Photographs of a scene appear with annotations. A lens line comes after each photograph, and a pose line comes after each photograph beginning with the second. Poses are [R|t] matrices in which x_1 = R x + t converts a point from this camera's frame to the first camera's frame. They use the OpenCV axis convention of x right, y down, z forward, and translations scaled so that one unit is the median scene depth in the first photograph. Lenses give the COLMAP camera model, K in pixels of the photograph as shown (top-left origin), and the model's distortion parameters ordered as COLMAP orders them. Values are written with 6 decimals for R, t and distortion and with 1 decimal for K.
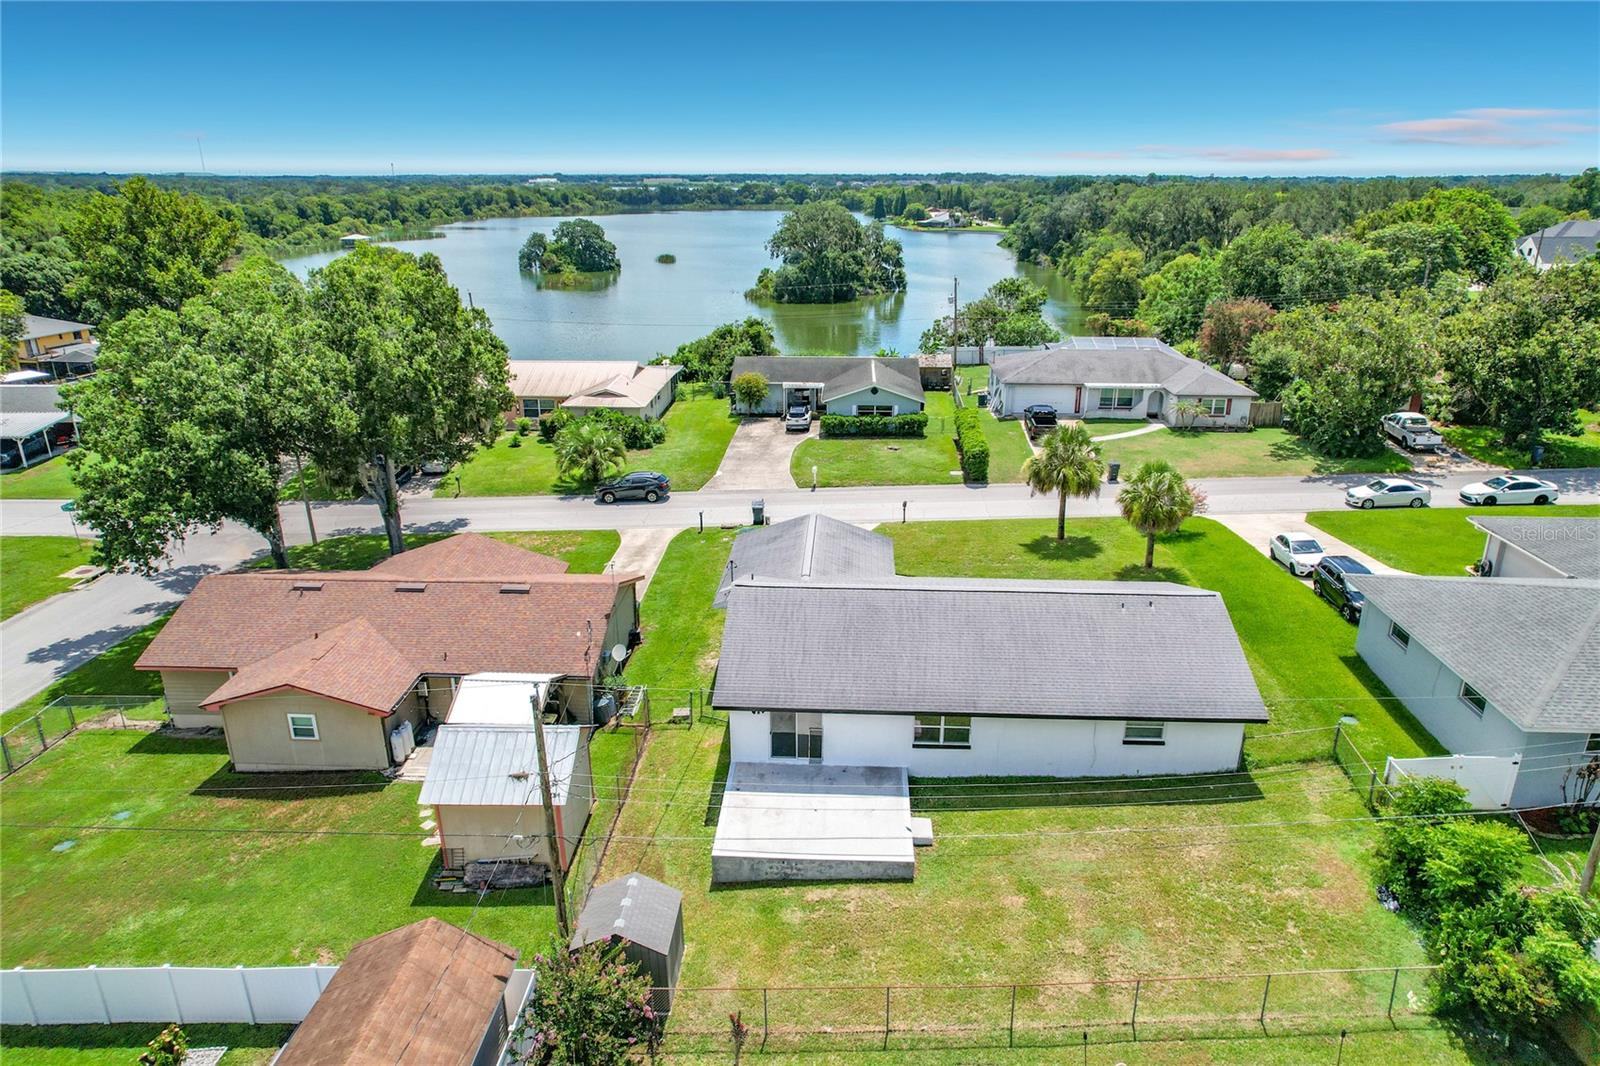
lens RADIAL K [[1014.6, 0, 813.2], [0, 1014.6, 529.8], [0, 0, 1]] dist [-0.071951, 0.076898]
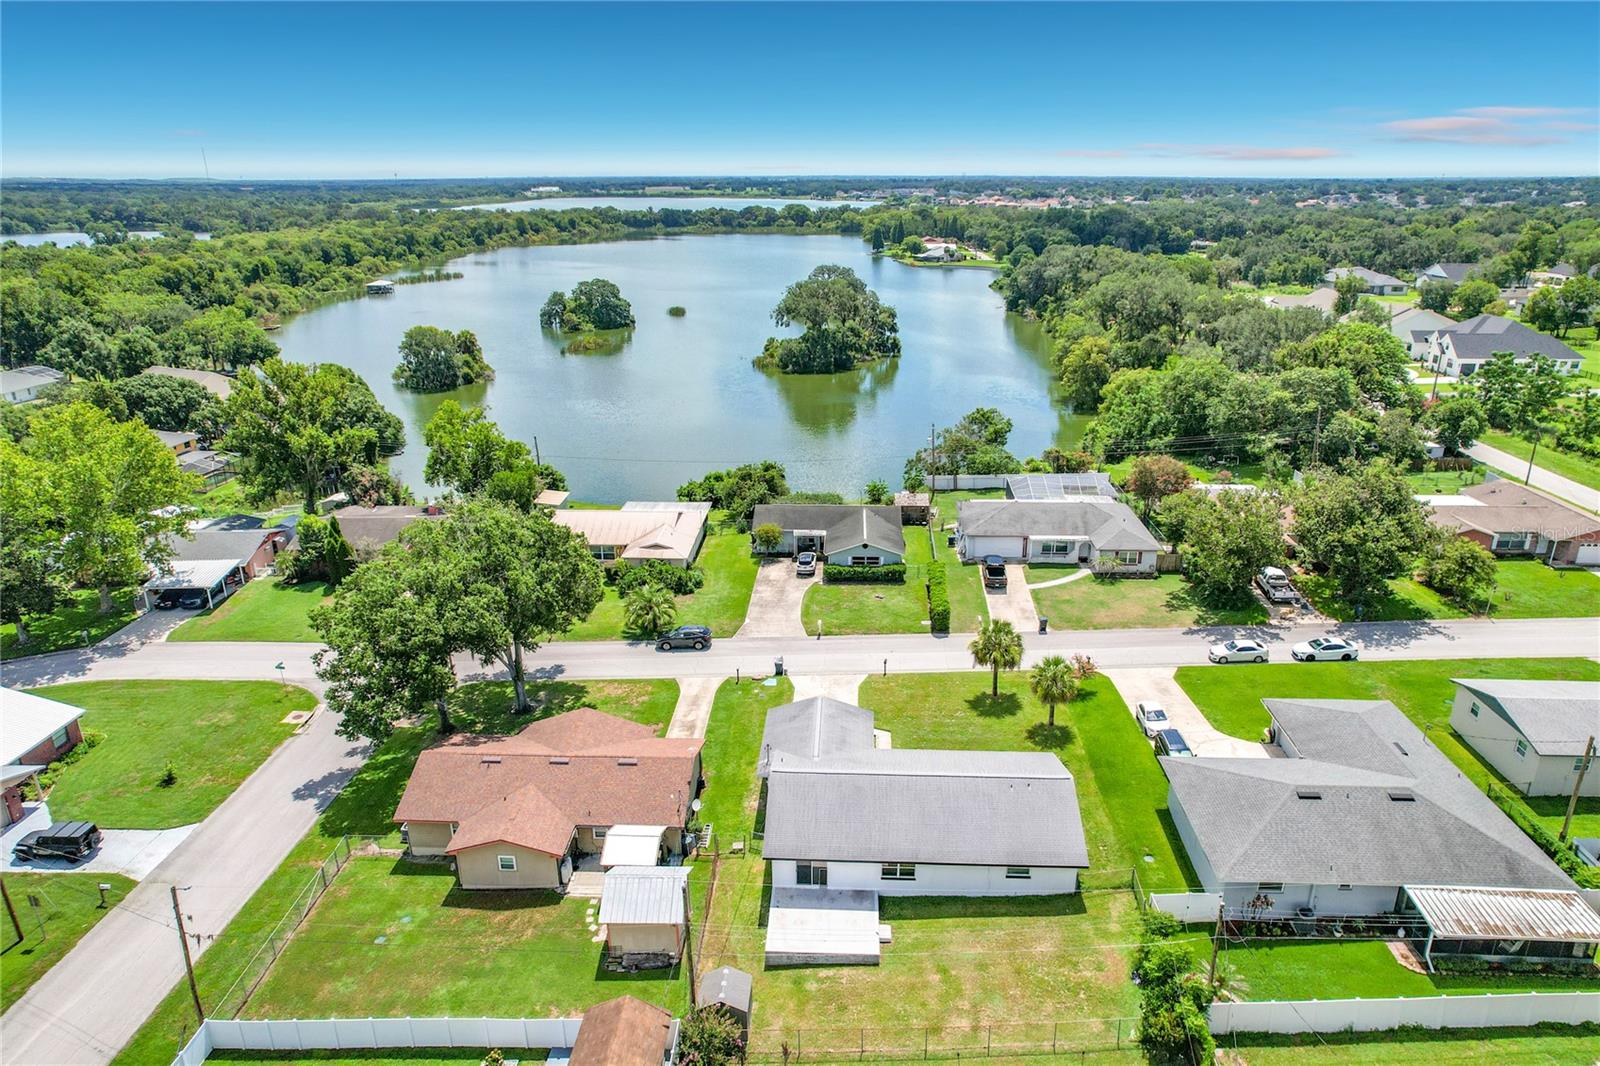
lens RADIAL K [[1011.1, 0, 811.8], [0, 1011.1, 534.7], [0, 0, 1]] dist [-0.065324, 0.074218]
pose [[0.999985, -0.004726, -0.002801, -0.005874], [0.004737, 0.999981, 0.003881, -0.234296], [0.002782, -0.003894, 0.999989, -0.429175]]
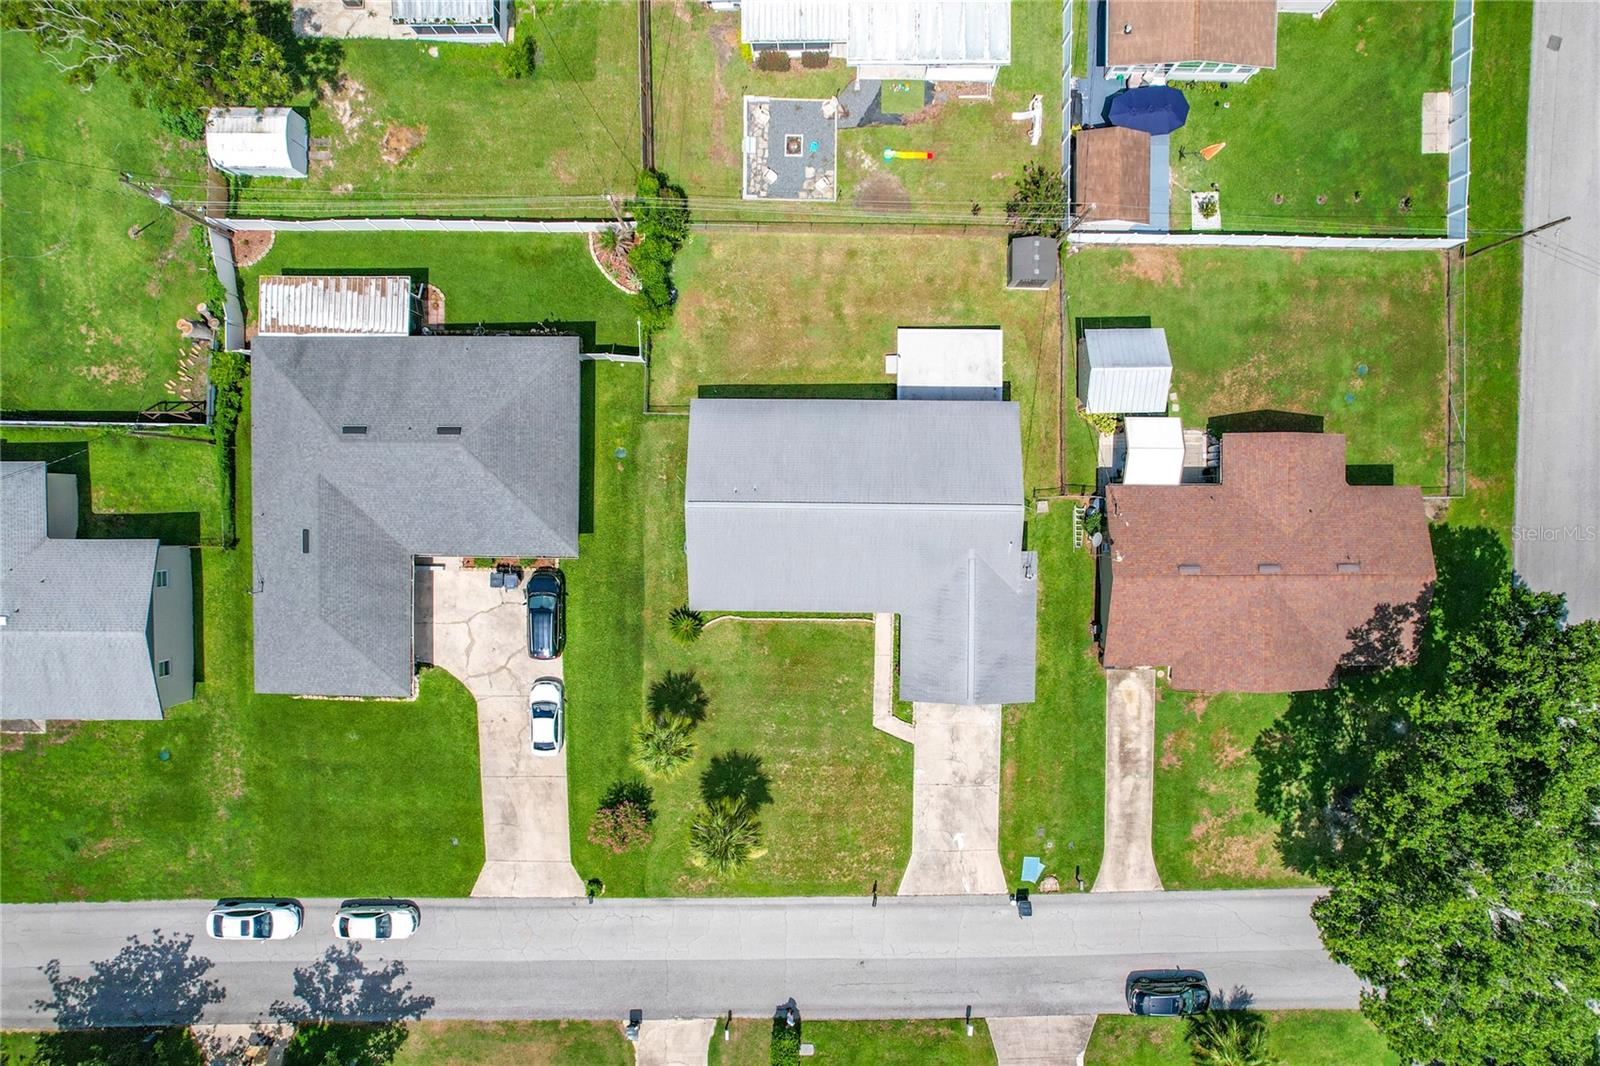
lens RADIAL K [[1011.1, 0, 811.8], [0, 1011.1, 534.7], [0, 0, 1]] dist [-0.065324, 0.074218]
pose [[-0.999204, 0.038002, 0.012093, 0.145999], [-0.002958, -0.373032, 0.927814, -0.910826], [0.039770, 0.927040, 0.372847, 0.353019]]
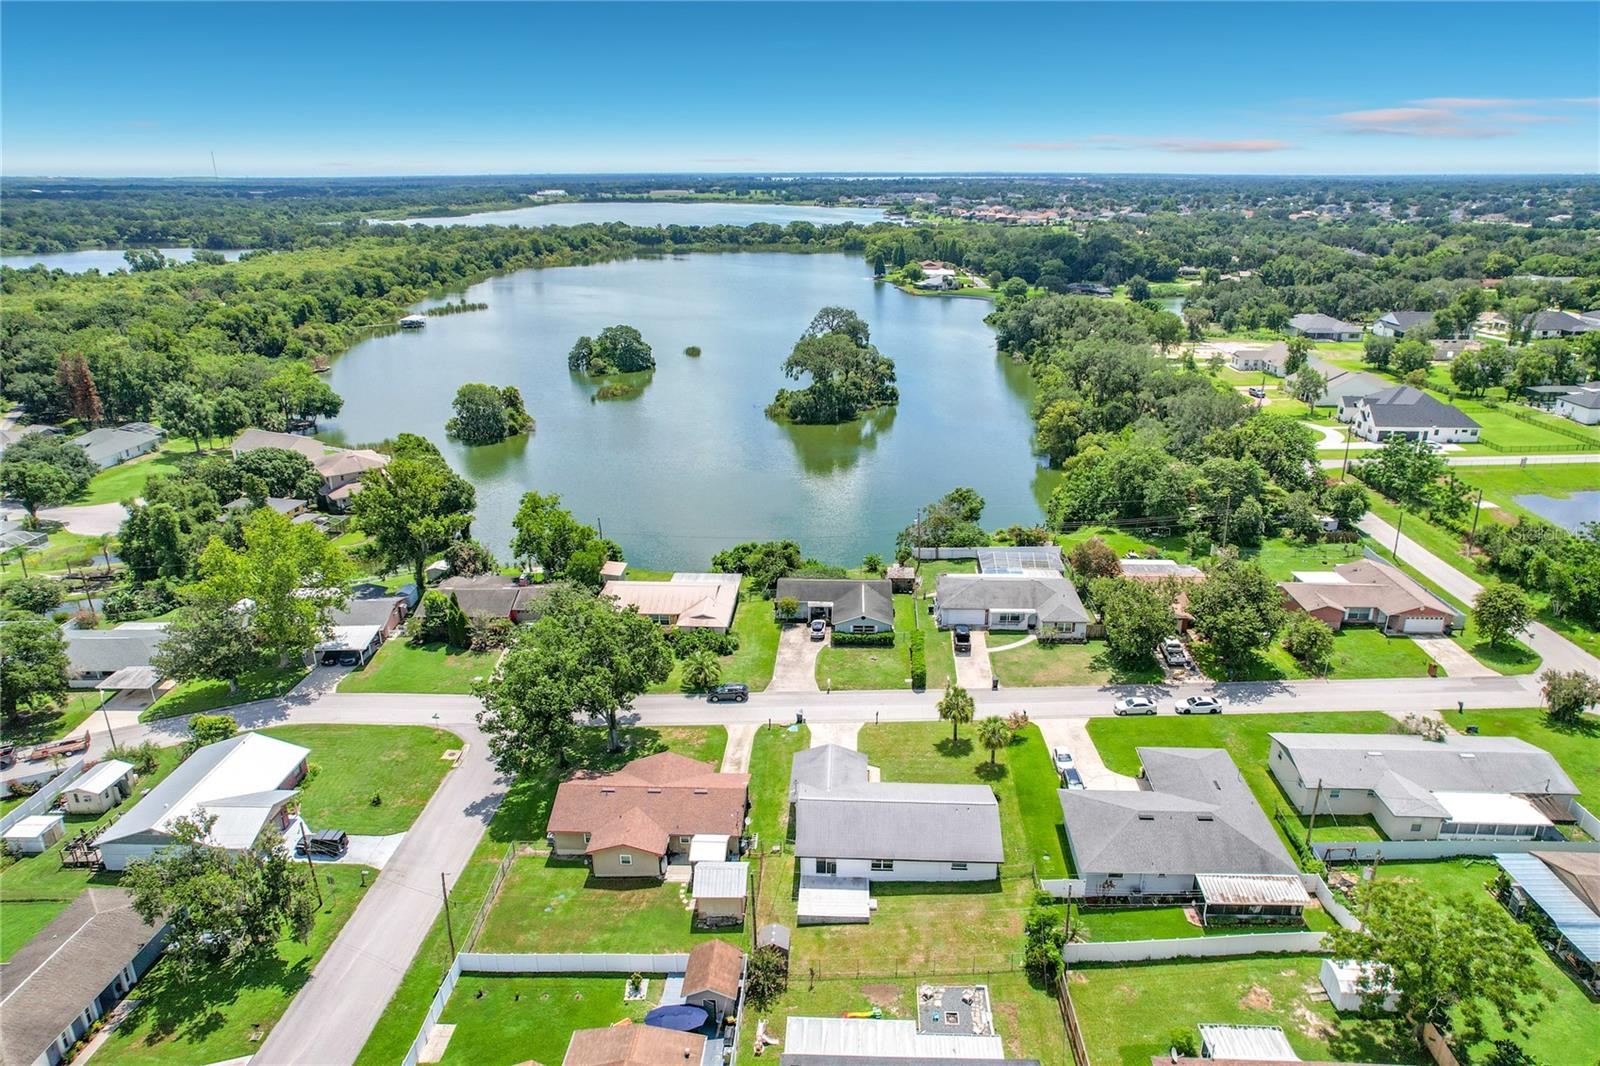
lens RADIAL K [[1011.1, 0, 811.8], [0, 1011.1, 534.7], [0, 0, 1]] dist [-0.065324, 0.074218]
pose [[0.999976, -0.003890, -0.005663, -0.022876], [0.003926, 0.999973, 0.006231, -0.427199], [0.005639, -0.006253, 0.999965, -1.015495]]
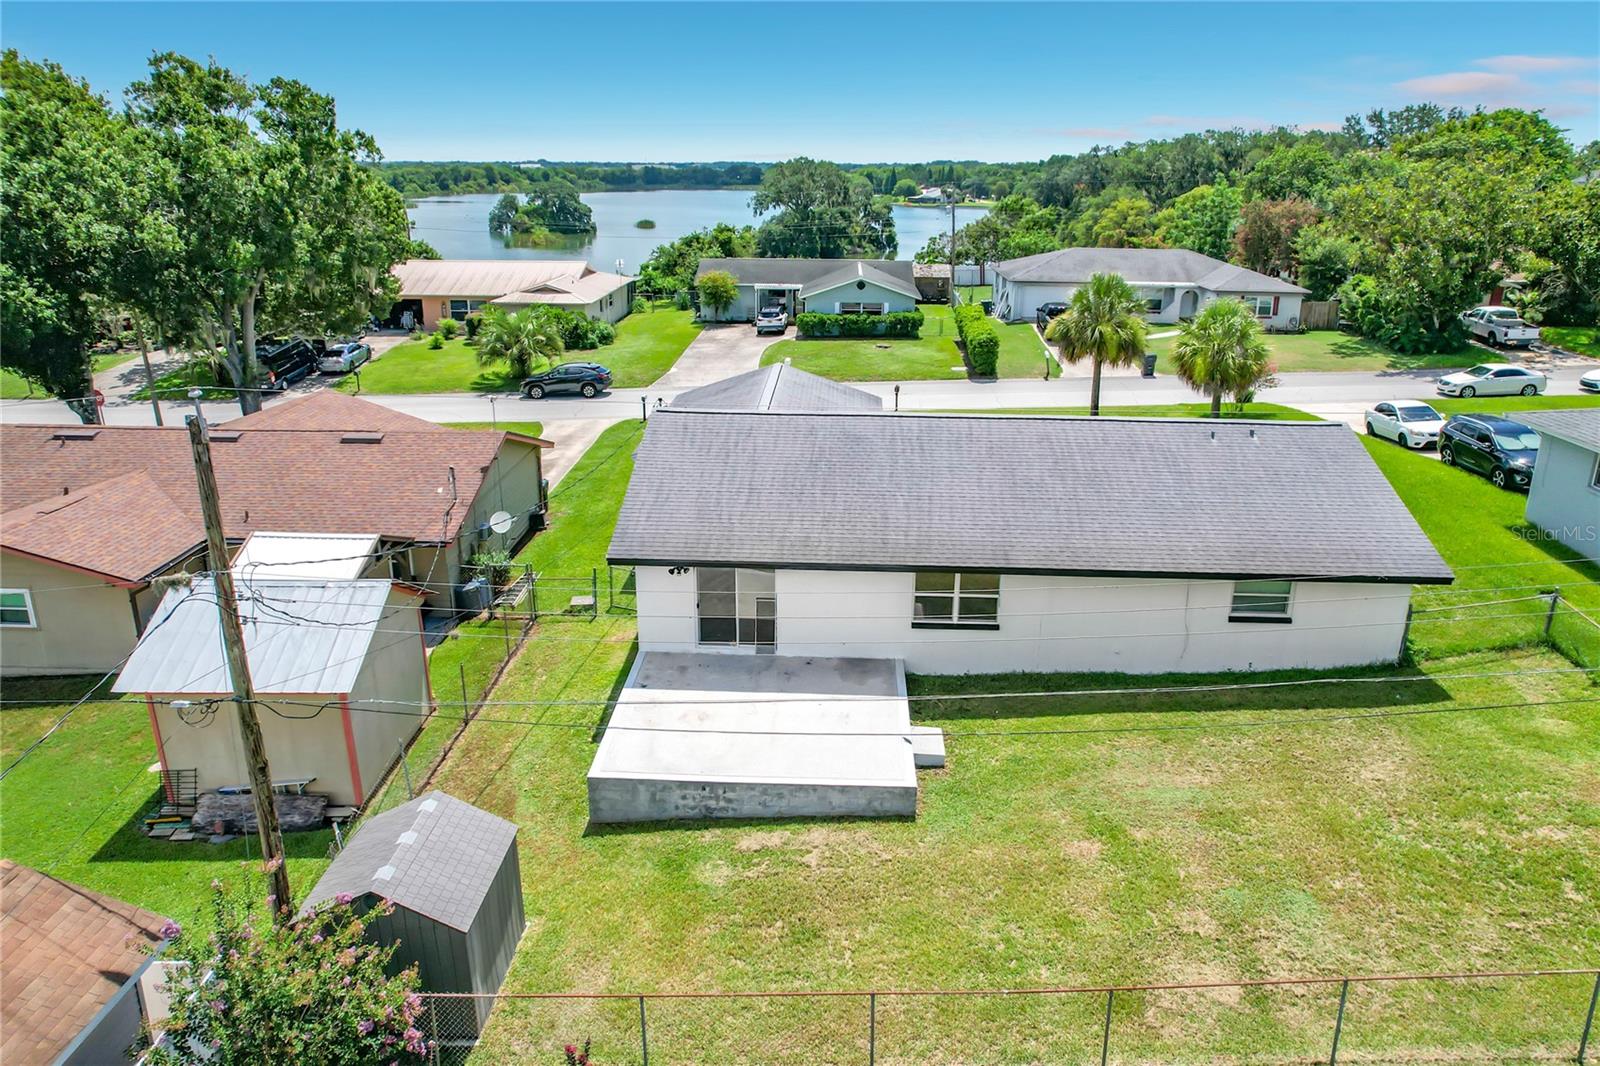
lens RADIAL K [[1040.9, 0, 814.3], [0, 1040.9, 483.2], [0, 0, 1]] dist [-0.074986, 0.078981]
pose [[0.999905, 0.004551, 0.012982, 0.016223], [-0.004021, 0.999168, -0.040575, 0.095626], [-0.013156, 0.040519, 0.999092, 0.204730]]
